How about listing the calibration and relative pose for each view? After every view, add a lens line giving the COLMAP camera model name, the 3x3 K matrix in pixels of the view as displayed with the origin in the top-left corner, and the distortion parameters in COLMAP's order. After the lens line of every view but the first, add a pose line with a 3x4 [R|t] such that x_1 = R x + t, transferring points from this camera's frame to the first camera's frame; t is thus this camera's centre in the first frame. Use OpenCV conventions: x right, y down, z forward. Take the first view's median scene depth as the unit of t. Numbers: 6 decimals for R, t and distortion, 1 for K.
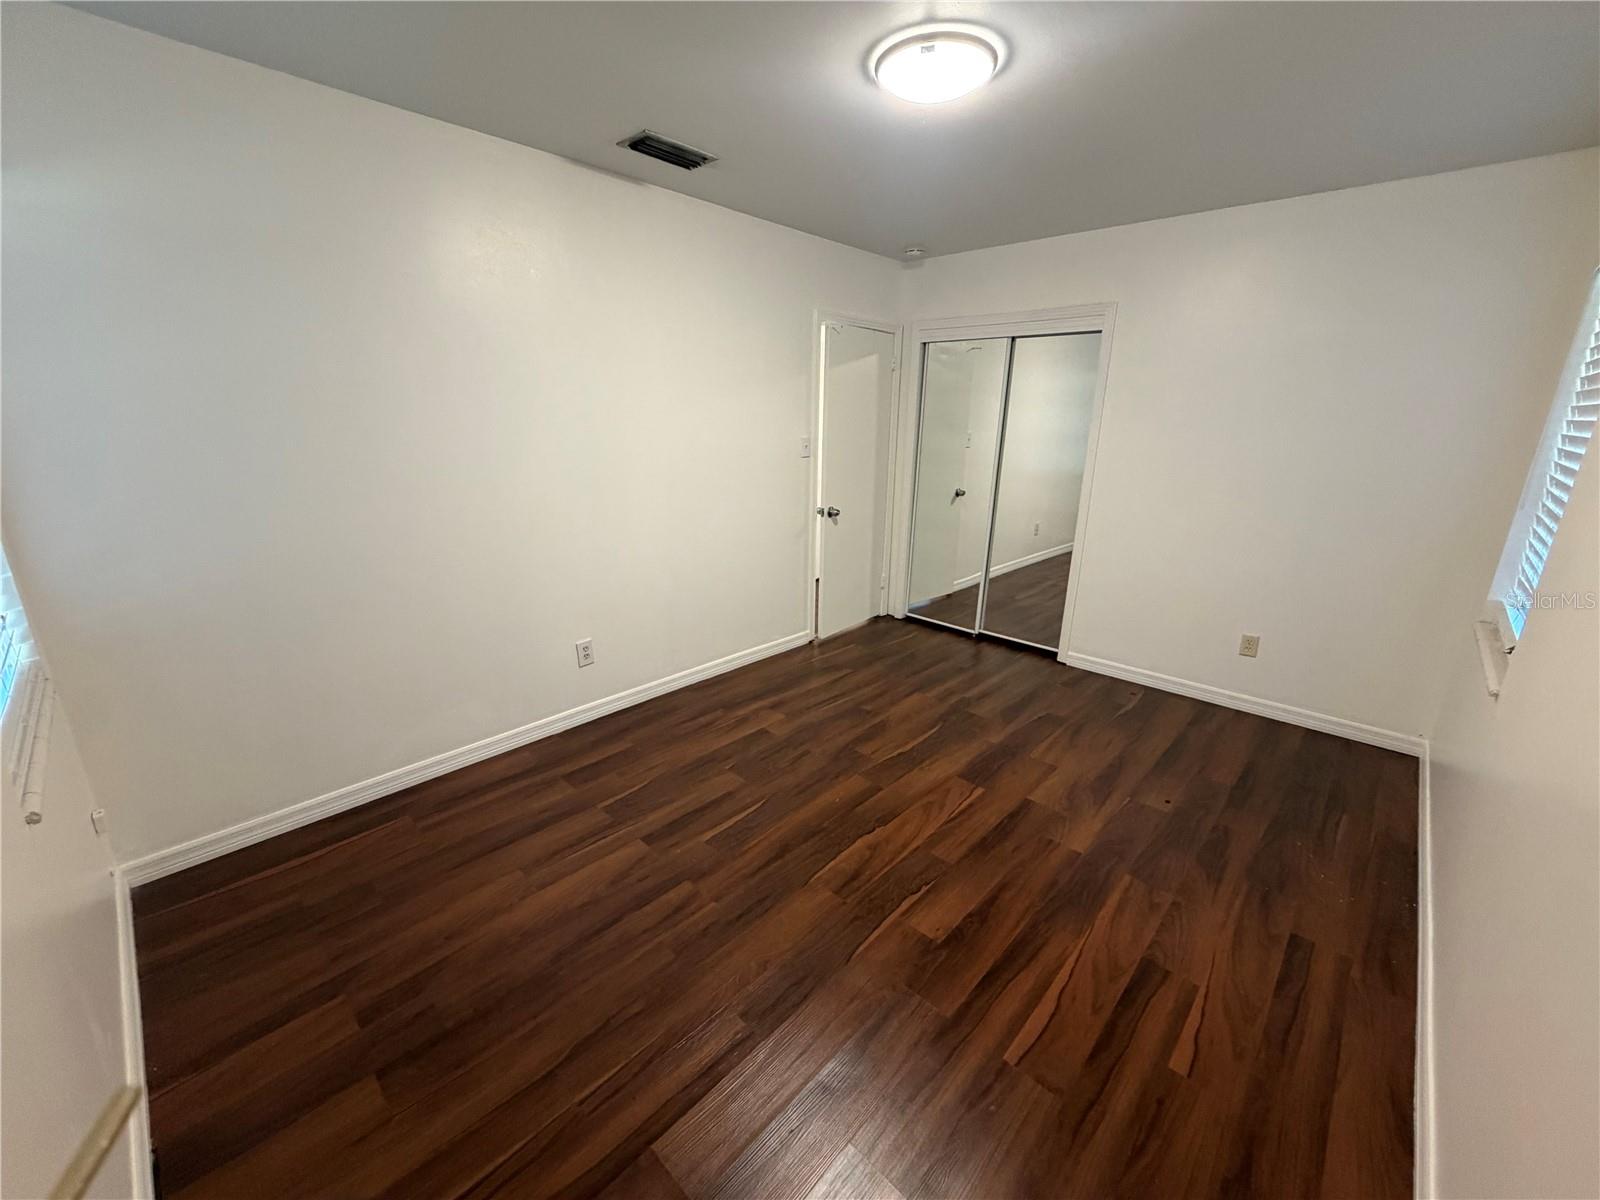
lens RADIAL K [[638.5, 0, 792.2], [0, 638.5, 597.7], [0, 0, 1]] dist [0.002102, 0.000027]
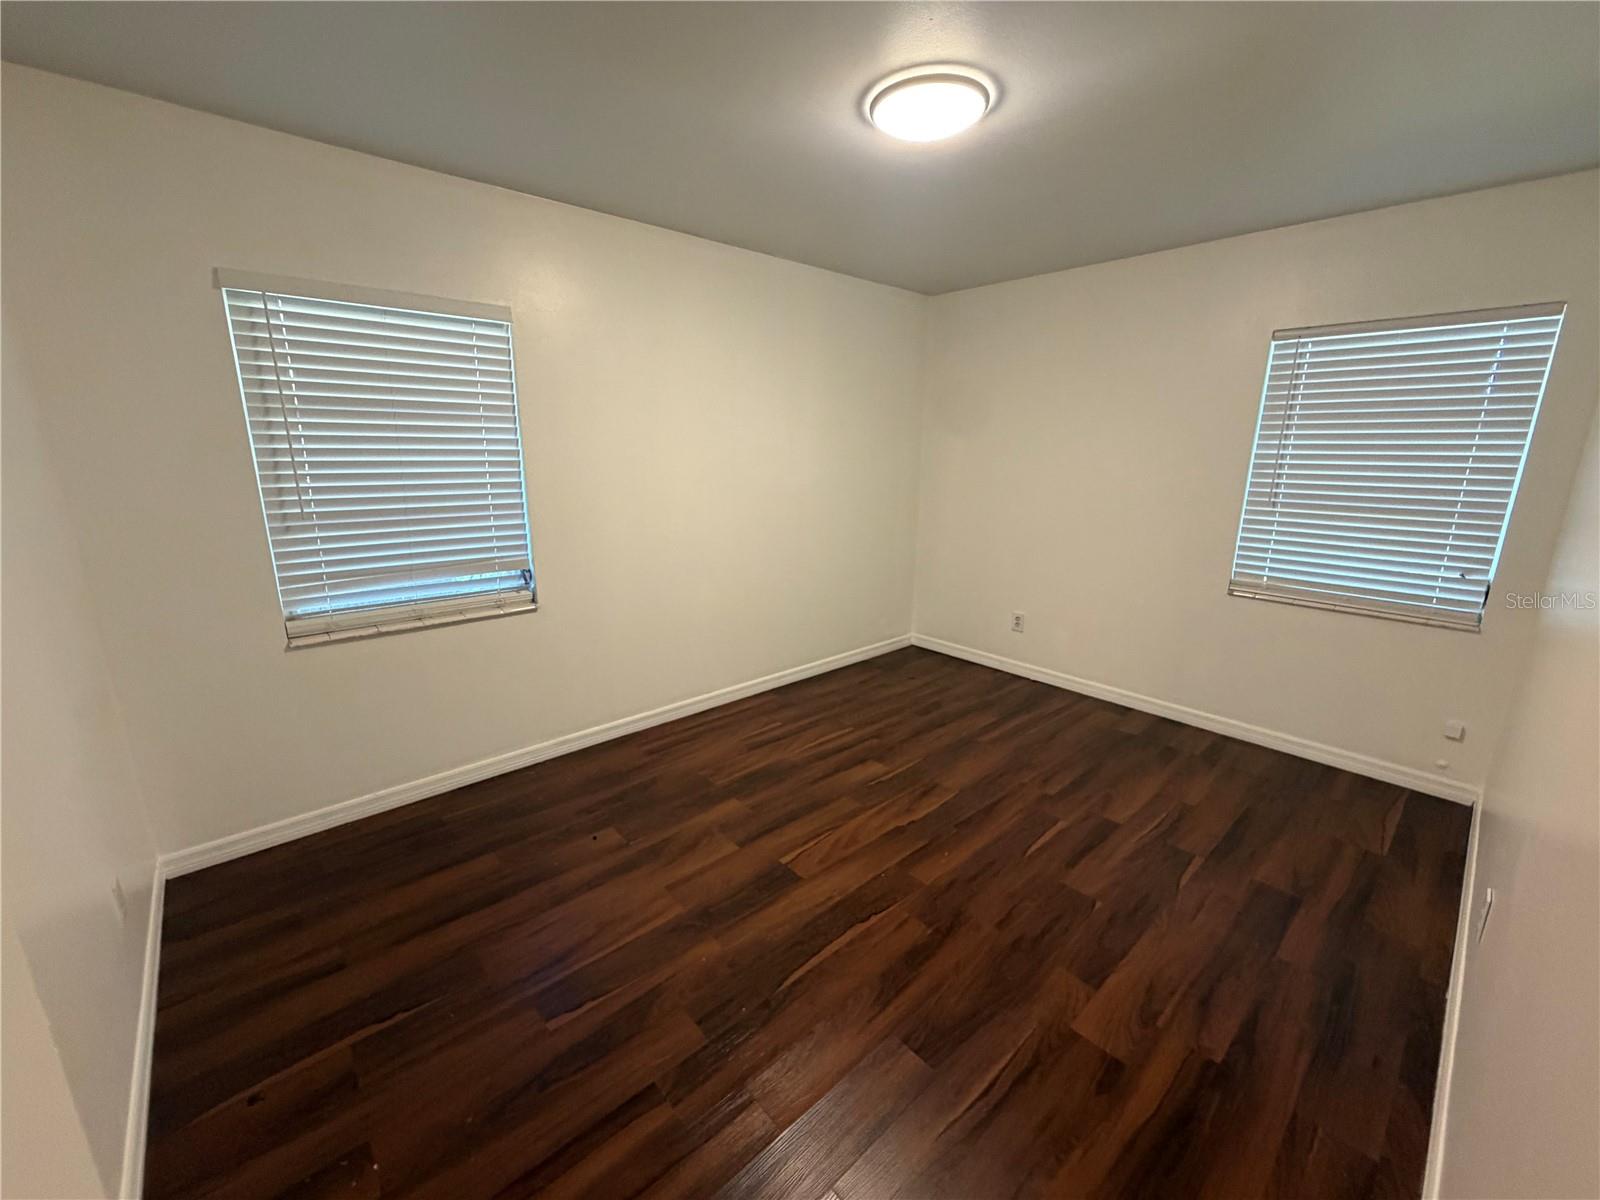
lens RADIAL K [[638.5, 0, 796.8], [0, 638.5, 603.6], [0, 0, 1]] dist [0.002102, 0.000027]
pose [[-0.996980, -0.041923, 0.065376, 0.252291], [-0.003270, 0.863698, 0.503999, -0.484046], [-0.077594, 0.502263, -0.861226, 1.697527]]
